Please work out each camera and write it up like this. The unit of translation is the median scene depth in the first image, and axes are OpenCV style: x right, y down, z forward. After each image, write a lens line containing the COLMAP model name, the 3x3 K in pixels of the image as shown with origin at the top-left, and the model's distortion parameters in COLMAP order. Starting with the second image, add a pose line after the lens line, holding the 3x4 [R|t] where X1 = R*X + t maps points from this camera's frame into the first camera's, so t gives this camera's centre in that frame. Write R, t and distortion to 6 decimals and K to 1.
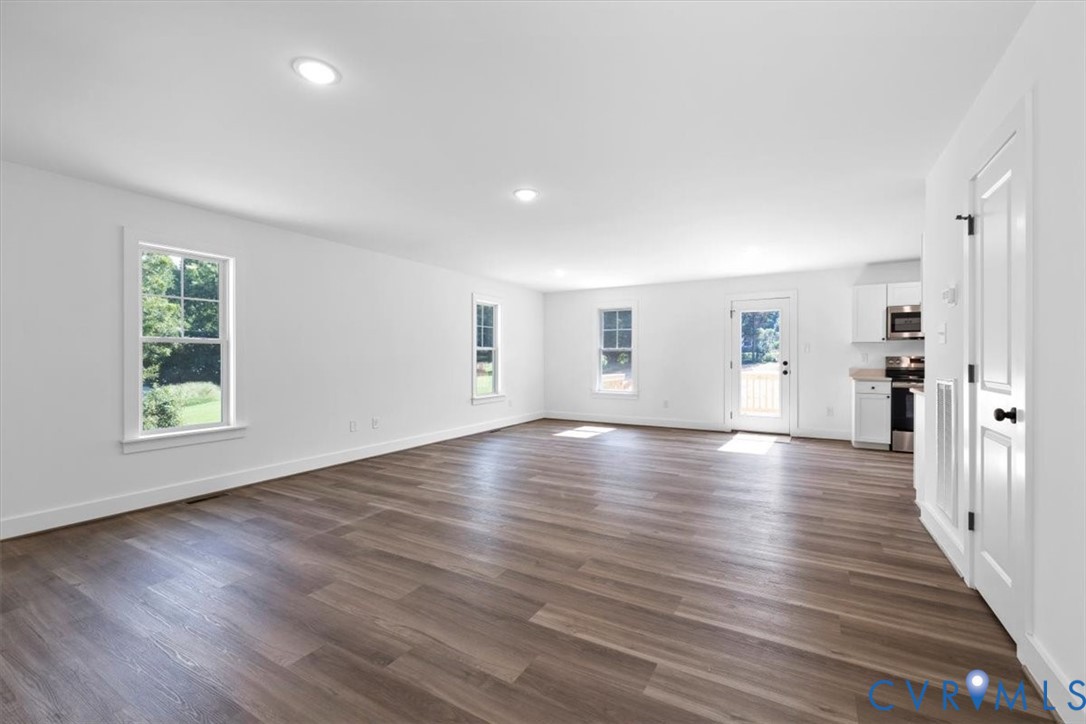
lens RADIAL K [[458.8, 0, 542.5], [0, 458.8, 359.2], [0, 0, 1]] dist [0.001585, 0.000027]
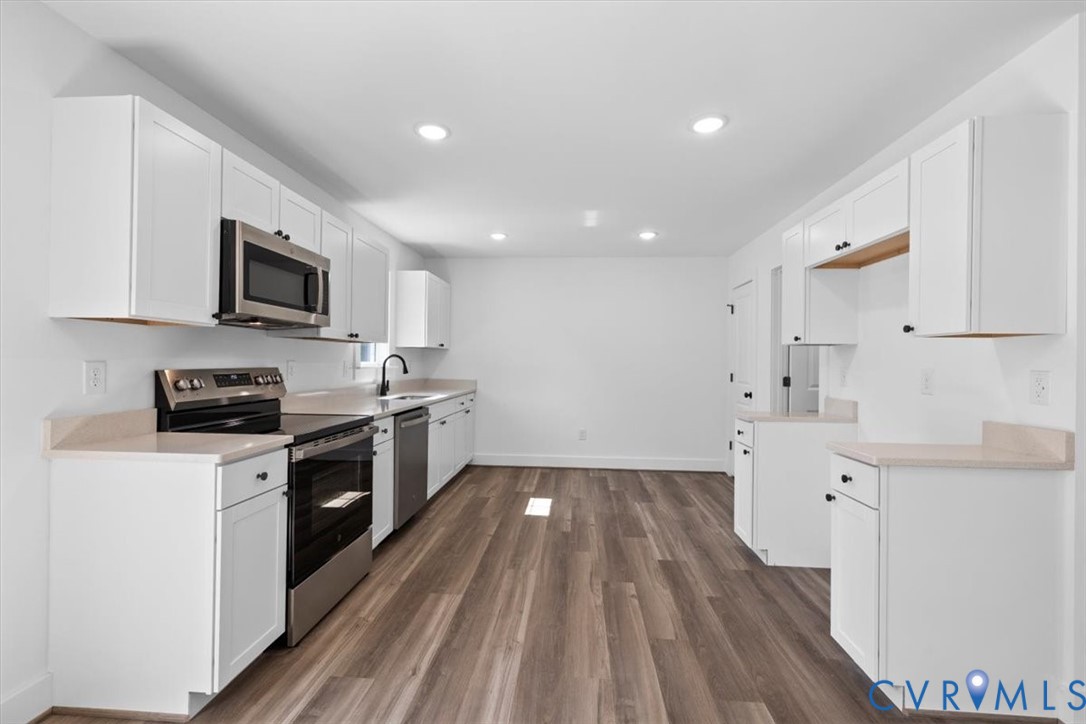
lens RADIAL K [[467.0, 0, 542.8], [0, 467.0, 360.3], [0, 0, 1]] dist [-0.000043, 0.000104]
pose [[-0.441172, -0.002191, 0.897420, 0.608350], [-0.008068, 0.999966, -0.001525, -0.024889], [-0.897386, -0.007913, -0.441175, 1.628515]]
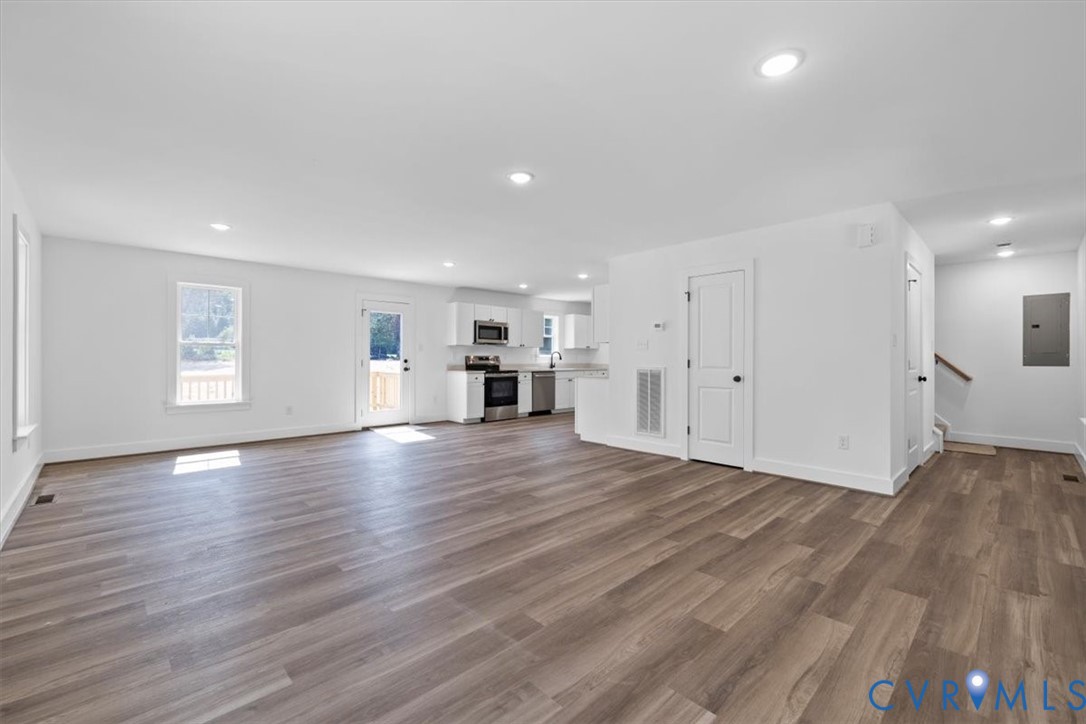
lens RADIAL K [[458.8, 0, 542.5], [0, 458.8, 359.2], [0, 0, 1]] dist [0.001585, 0.000027]
pose [[0.273429, -0.000209, 0.961892, -0.936204], [-0.000740, 1.000000, 0.000428, 0.006530], [-0.961892, -0.000828, 0.273428, 0.721415]]
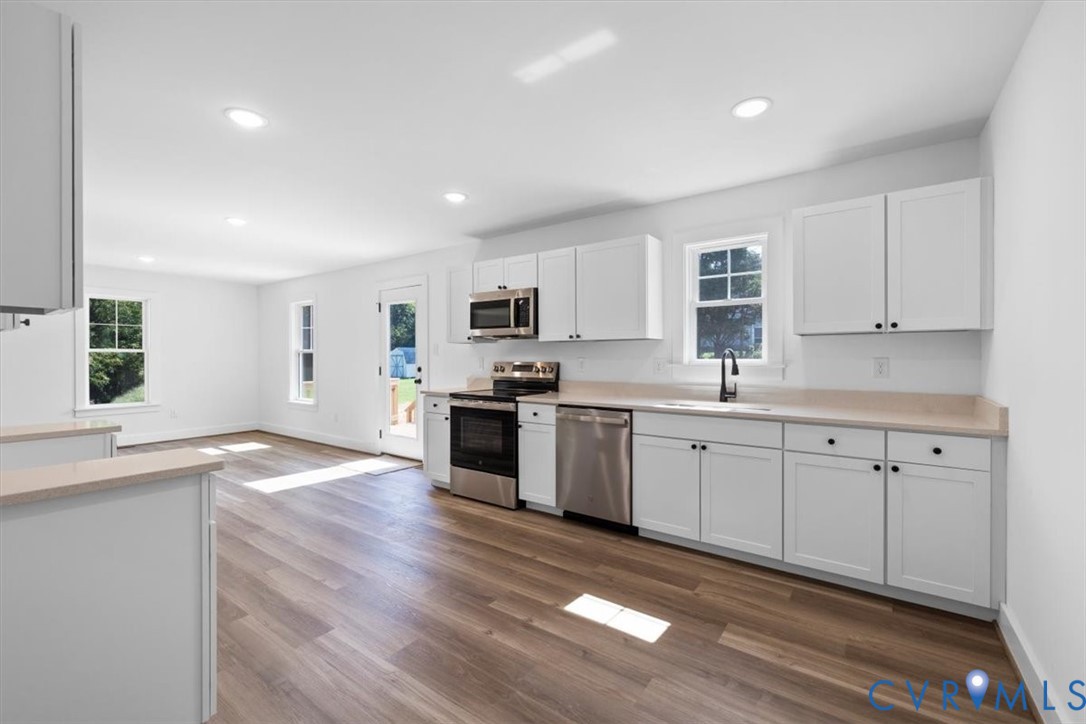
lens RADIAL K [[458.8, 0, 542.5], [0, 458.8, 359.2], [0, 0, 1]] dist [0.001585, 0.000027]
pose [[0.995493, -0.000332, -0.094834, 1.606084], [0.000632, 0.999995, 0.003137, -0.022089], [0.094833, -0.003182, 0.995488, 0.489749]]
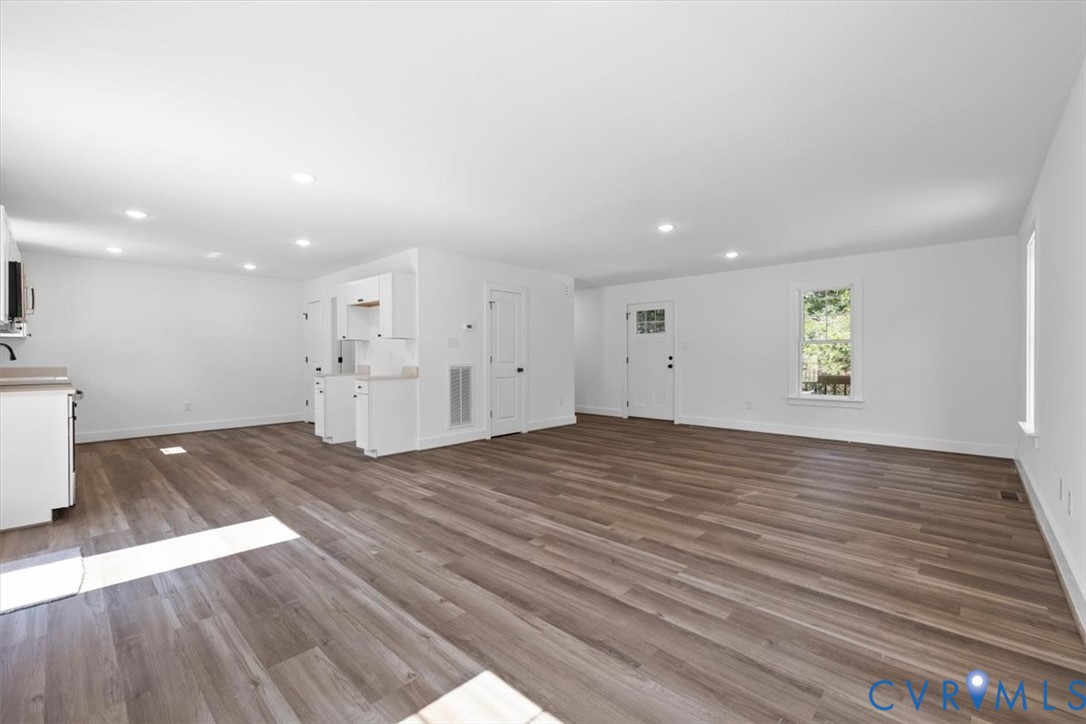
lens RADIAL K [[458.8, 0, 542.5], [0, 458.8, 359.2], [0, 0, 1]] dist [0.001585, 0.000027]
pose [[-0.975444, 0.001580, 0.220242, 0.020232], [0.003652, 0.999953, 0.009001, 0.002325], [-0.220217, 0.009584, -0.975404, 2.413088]]
